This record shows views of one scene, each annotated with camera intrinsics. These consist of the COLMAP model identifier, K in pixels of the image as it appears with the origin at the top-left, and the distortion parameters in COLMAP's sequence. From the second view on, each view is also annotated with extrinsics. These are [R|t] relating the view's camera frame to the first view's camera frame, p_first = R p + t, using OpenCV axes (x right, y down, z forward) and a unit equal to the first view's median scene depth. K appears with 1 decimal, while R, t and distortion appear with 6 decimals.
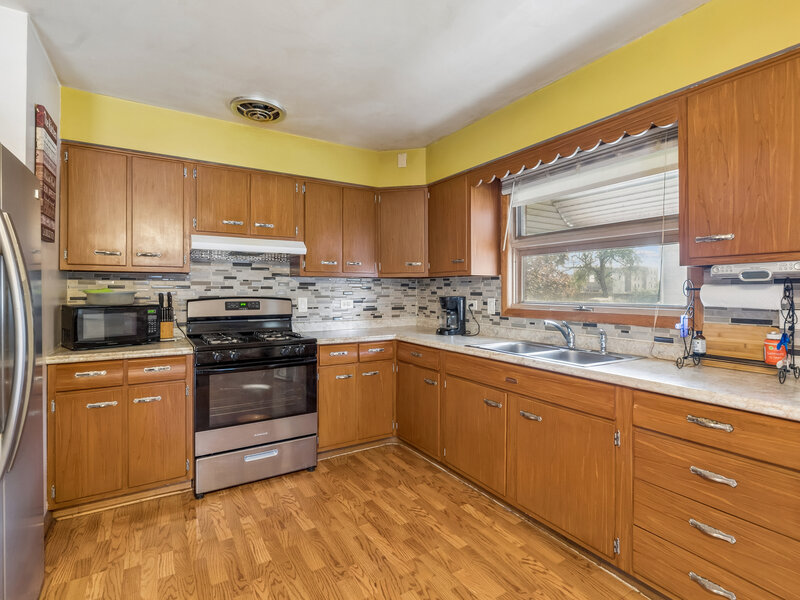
lens RADIAL K [[403.6, 0, 399.1], [0, 403.6, 289.1], [0, 0, 1]] dist [-0.002406, 0.000037]
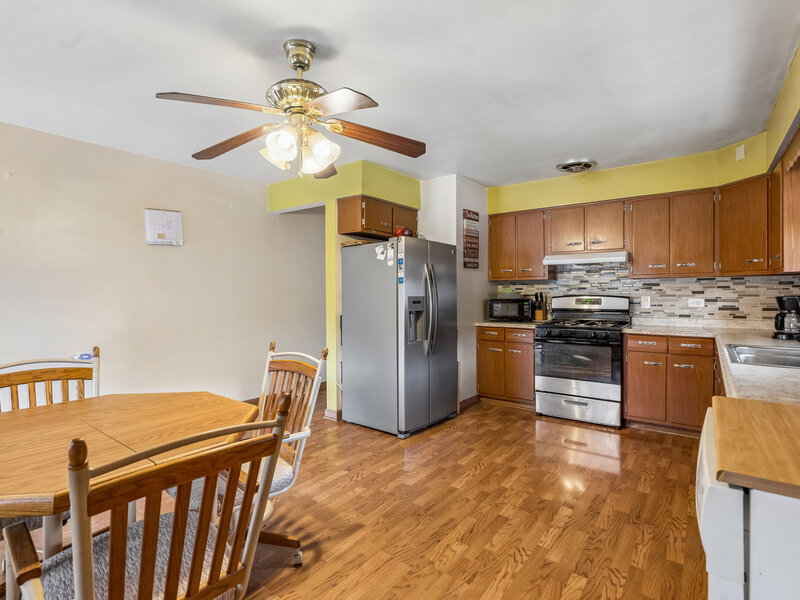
lens RADIAL K [[403.6, 0, 399.1], [0, 403.6, 289.1], [0, 0, 1]] dist [-0.002406, 0.000037]
pose [[0.369012, -0.008989, -0.929381, 0.655424], [0.010524, 0.999930, -0.005493, -0.000715], [0.929365, -0.007754, 0.369080, -0.111482]]
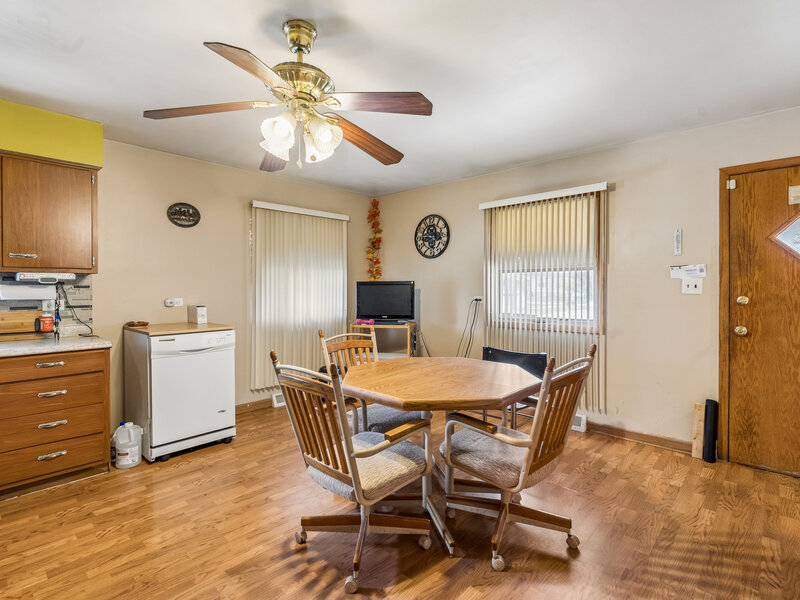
lens RADIAL K [[403.6, 0, 399.1], [0, 403.6, 289.1], [0, 0, 1]] dist [-0.002406, 0.000037]
pose [[-0.268567, -0.005982, 0.963242, -0.673263], [-0.002273, 0.999982, 0.005576, -0.004227], [-0.963258, -0.000692, -0.268576, 0.005090]]
